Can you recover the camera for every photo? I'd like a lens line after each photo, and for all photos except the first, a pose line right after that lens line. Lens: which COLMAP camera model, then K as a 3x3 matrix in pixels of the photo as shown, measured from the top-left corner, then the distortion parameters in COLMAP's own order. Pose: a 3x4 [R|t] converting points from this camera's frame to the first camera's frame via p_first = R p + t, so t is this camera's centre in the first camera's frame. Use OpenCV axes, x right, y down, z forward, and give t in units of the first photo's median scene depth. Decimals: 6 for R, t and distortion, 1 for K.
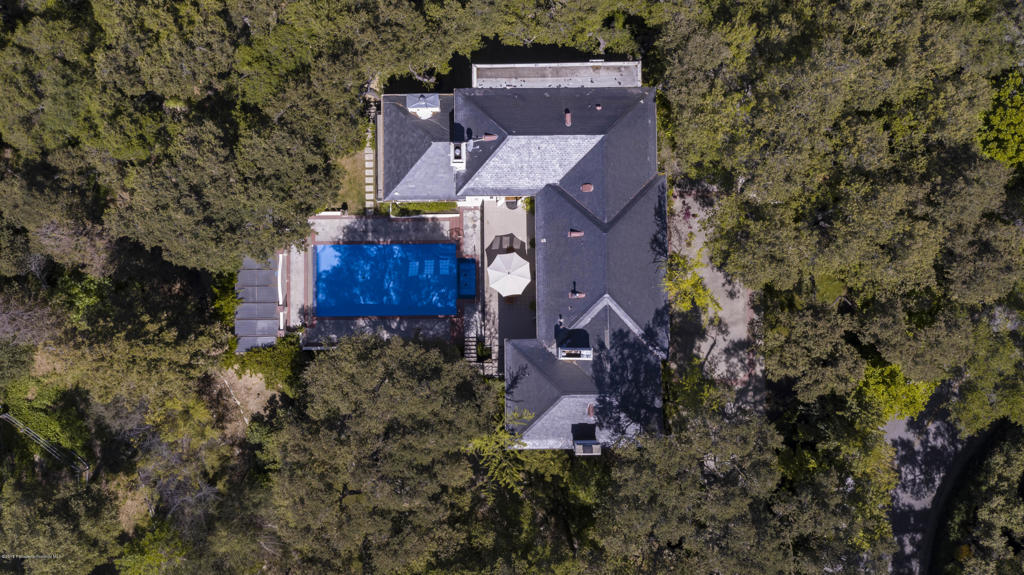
lens RADIAL K [[879.8, 0, 512.0], [0, 879.8, 287.5], [0, 0, 1]] dist [0.005089, 0.000459]
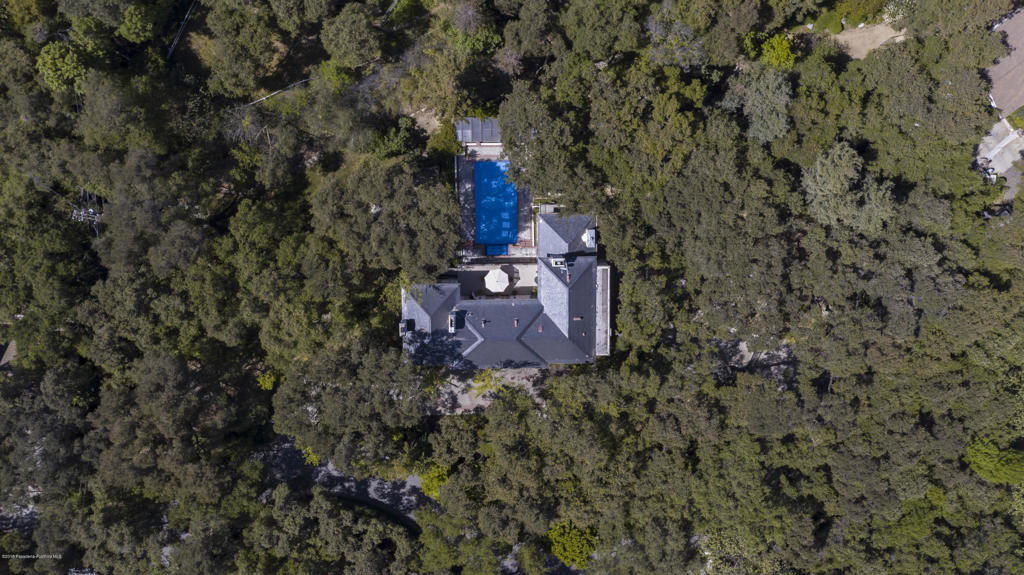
lens RADIAL K [[863.4, 0, 506.1], [0, 863.4, 284.7], [0, 0, 1]] dist [0.036892, -0.003041]
pose [[-0.005258, 0.980710, 0.195400, -0.331167], [-0.999735, -0.009535, 0.020956, -0.069989], [0.022415, -0.195238, 0.980500, -0.717966]]
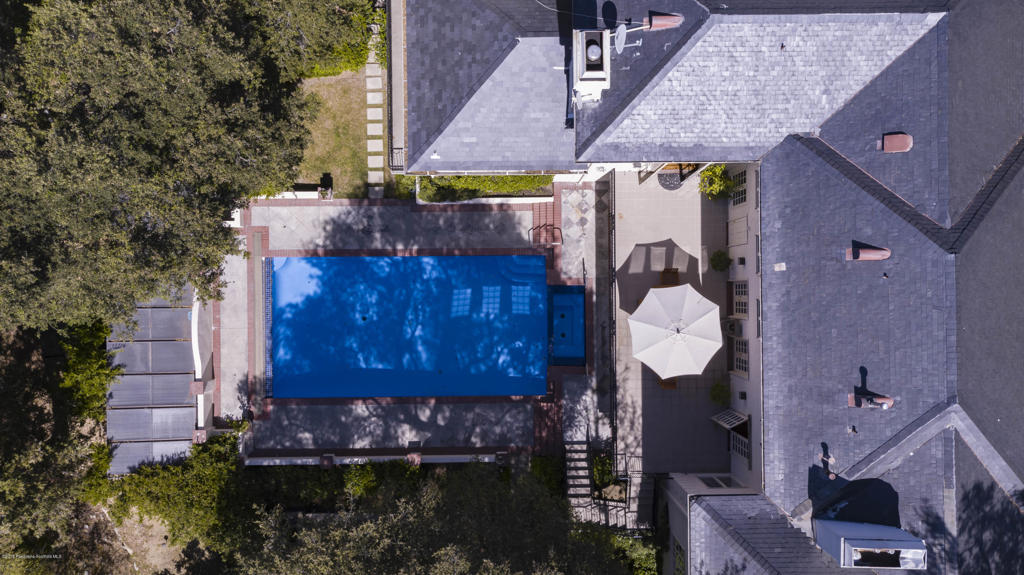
lens RADIAL K [[863.4, 0, 506.1], [0, 863.4, 284.7], [0, 0, 1]] dist [0.036892, -0.003041]
pose [[0.999936, 0.003559, -0.010758, -0.085343], [-0.003088, 0.999053, 0.043408, -0.057106], [0.010903, -0.043372, 0.998999, 0.525354]]
